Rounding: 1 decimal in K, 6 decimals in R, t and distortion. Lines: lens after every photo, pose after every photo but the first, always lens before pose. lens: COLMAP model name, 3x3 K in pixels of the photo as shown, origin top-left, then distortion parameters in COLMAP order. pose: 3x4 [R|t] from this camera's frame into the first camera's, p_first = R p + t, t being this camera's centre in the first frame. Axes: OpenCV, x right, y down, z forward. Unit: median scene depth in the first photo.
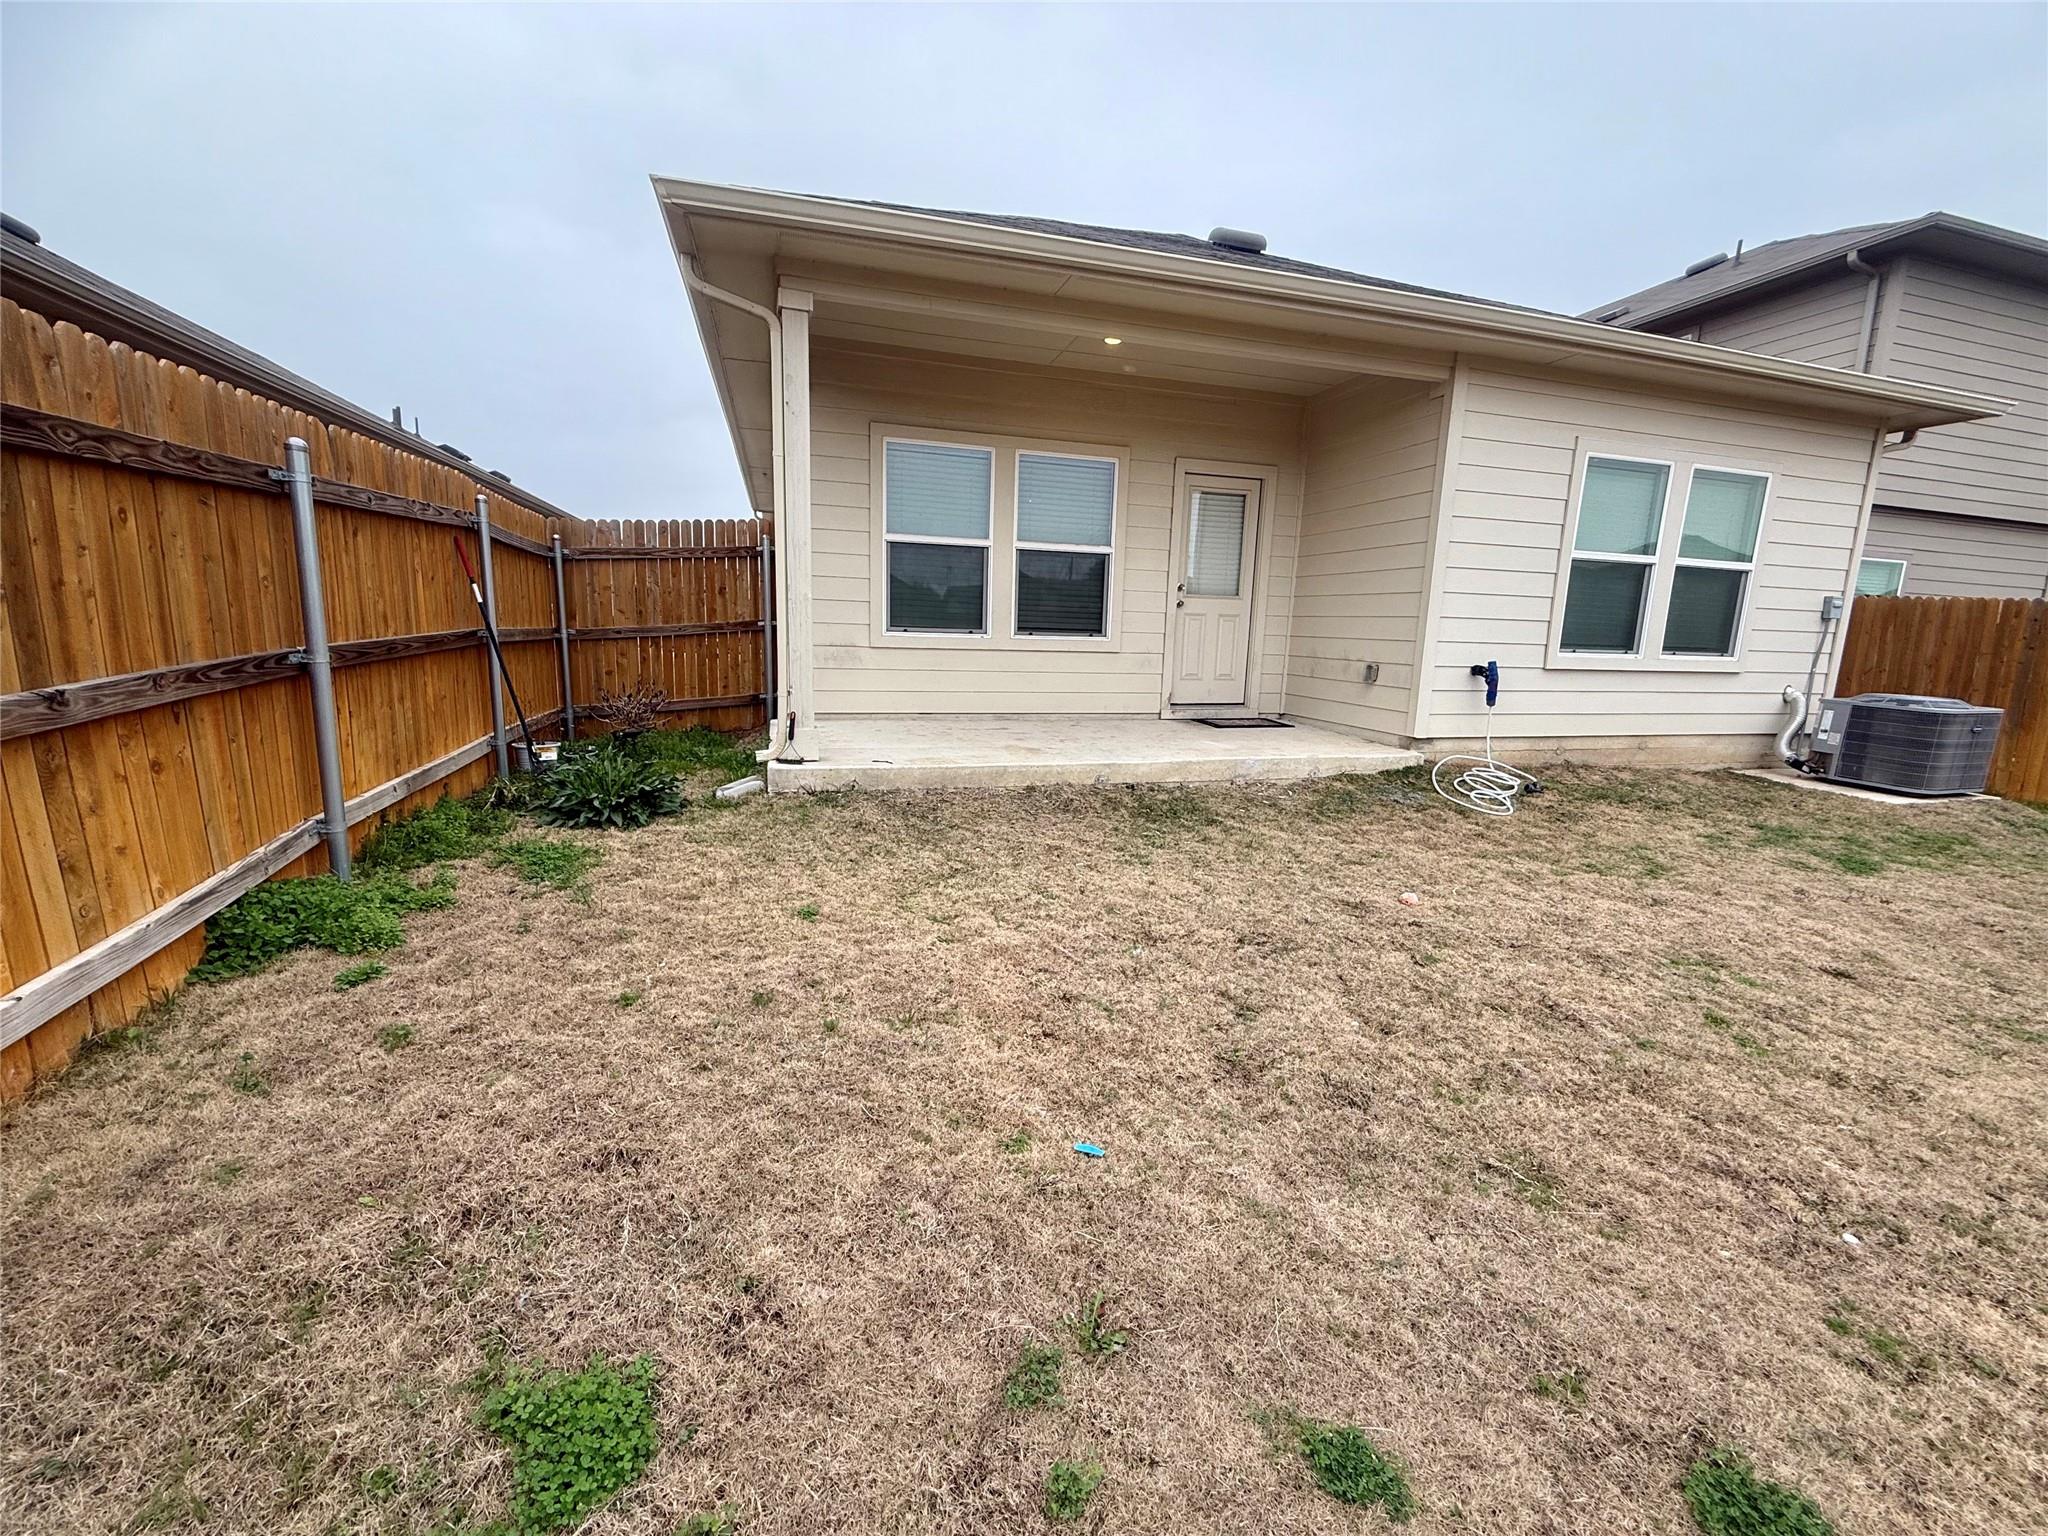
lens RADIAL K [[798.5, 0, 1024.0], [0, 798.5, 768.0], [0, 0, 1]] dist [0.006426, -0.000573]
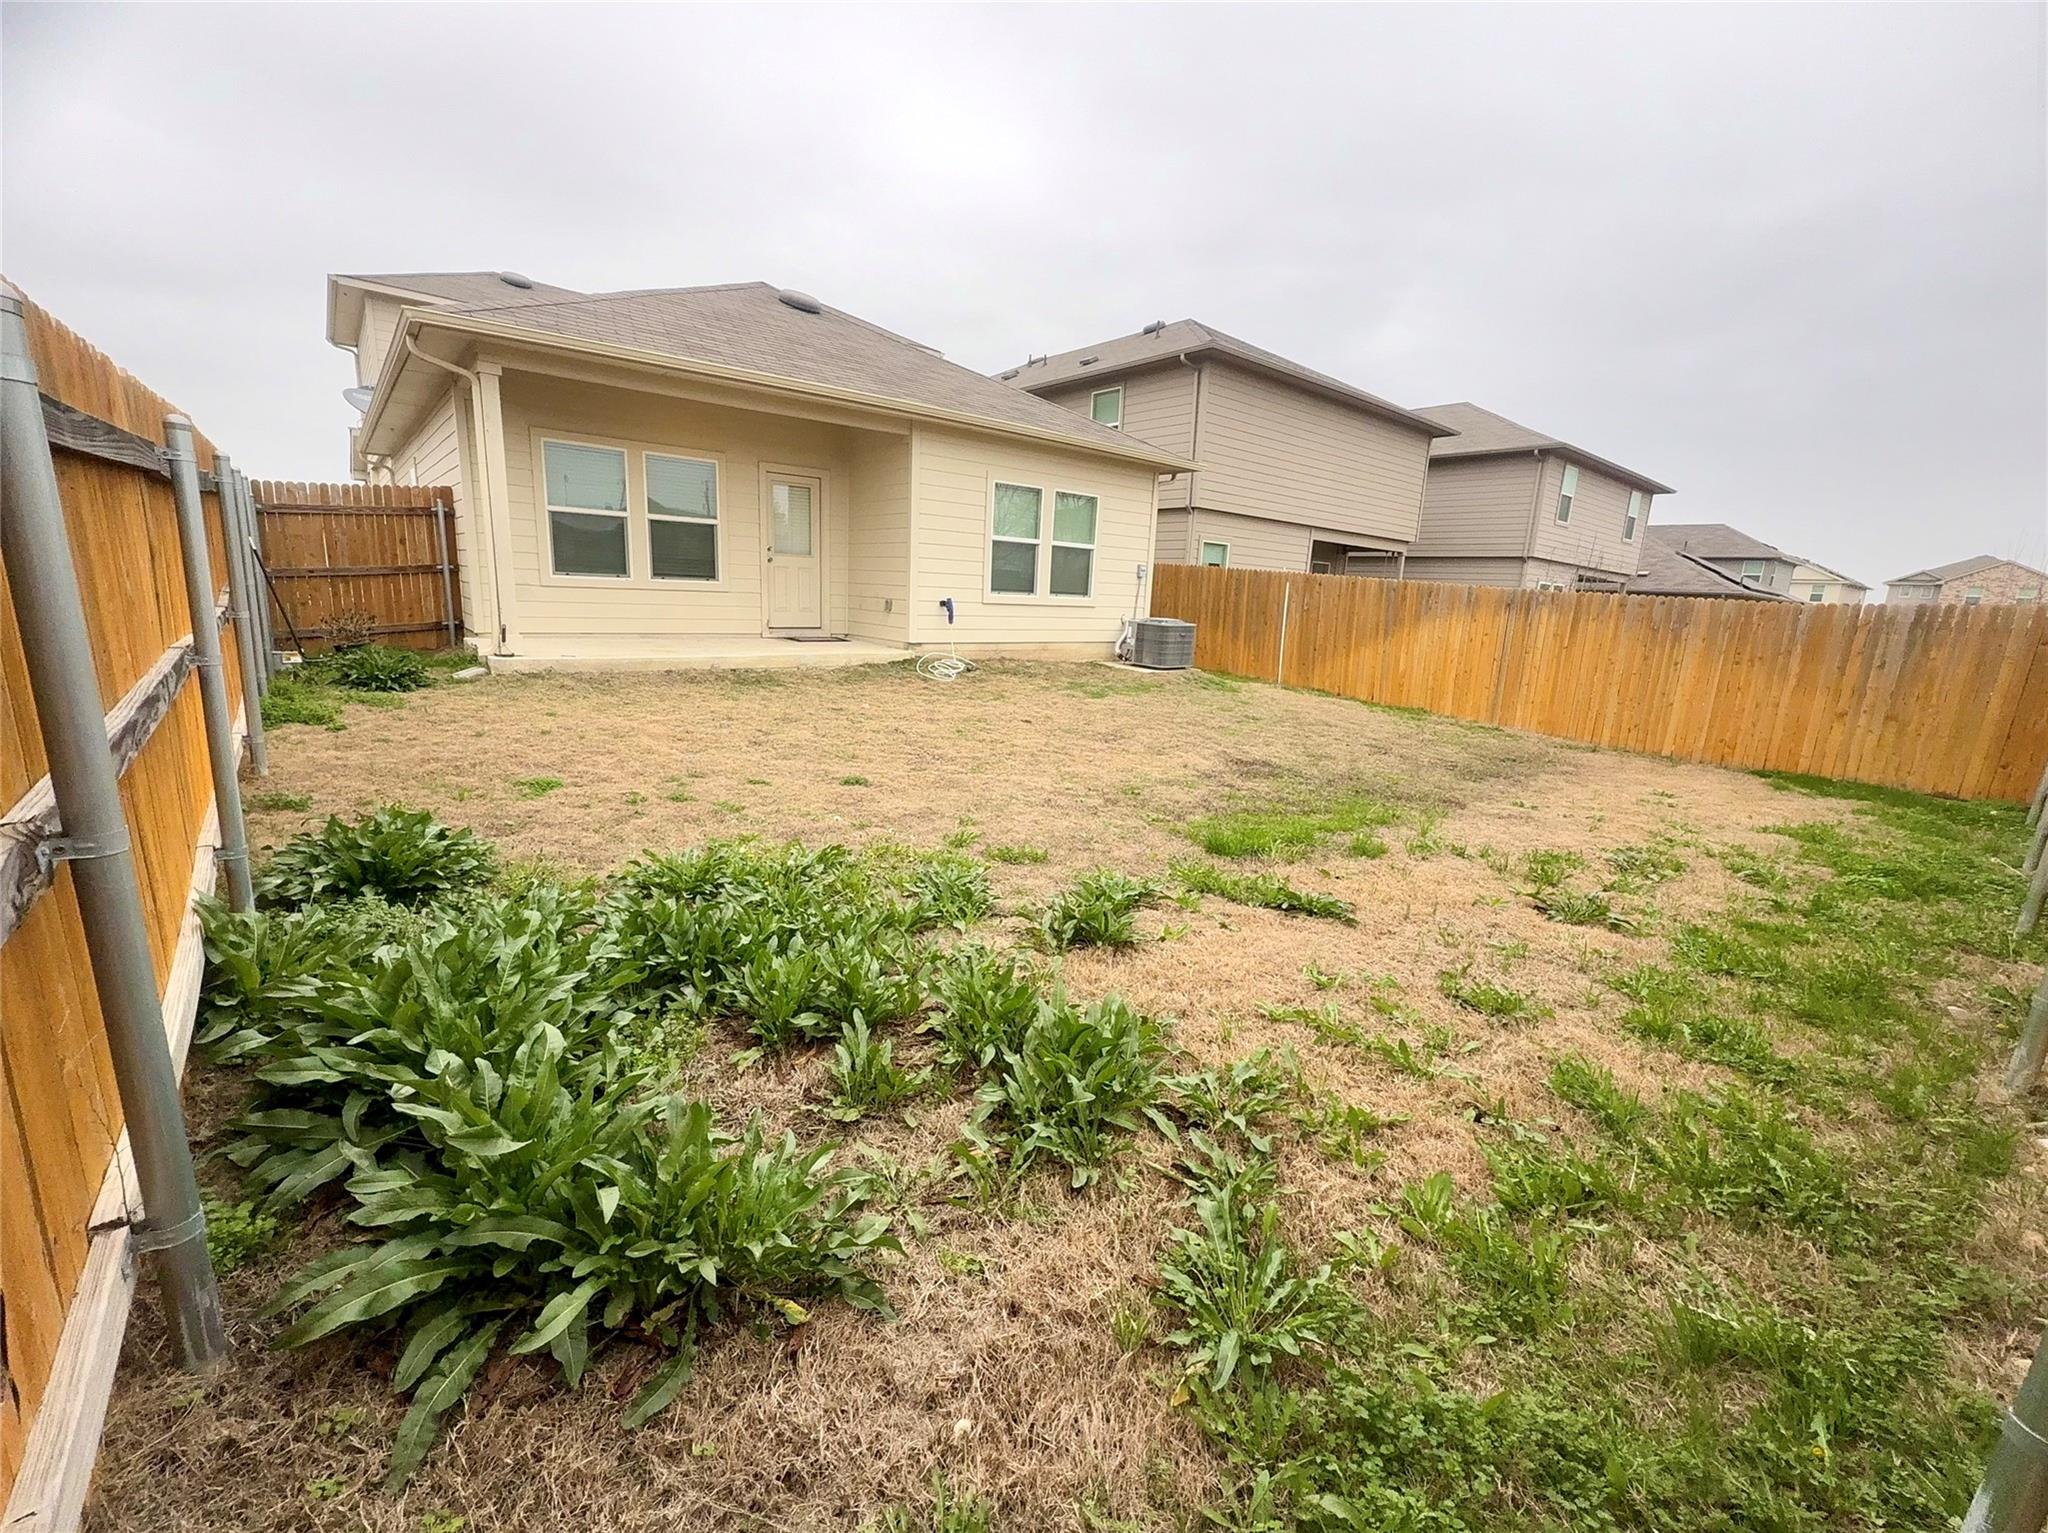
lens RADIAL K [[856.4, 0, 1024.0], [0, 856.4, 766.5], [0, 0, 1]] dist [0.010244, -0.000175]
pose [[0.923168, -0.068487, 0.378248, 0.001137], [0.052075, 0.997211, 0.053463, 0.132966], [-0.380854, -0.029658, 0.924159, -0.750748]]
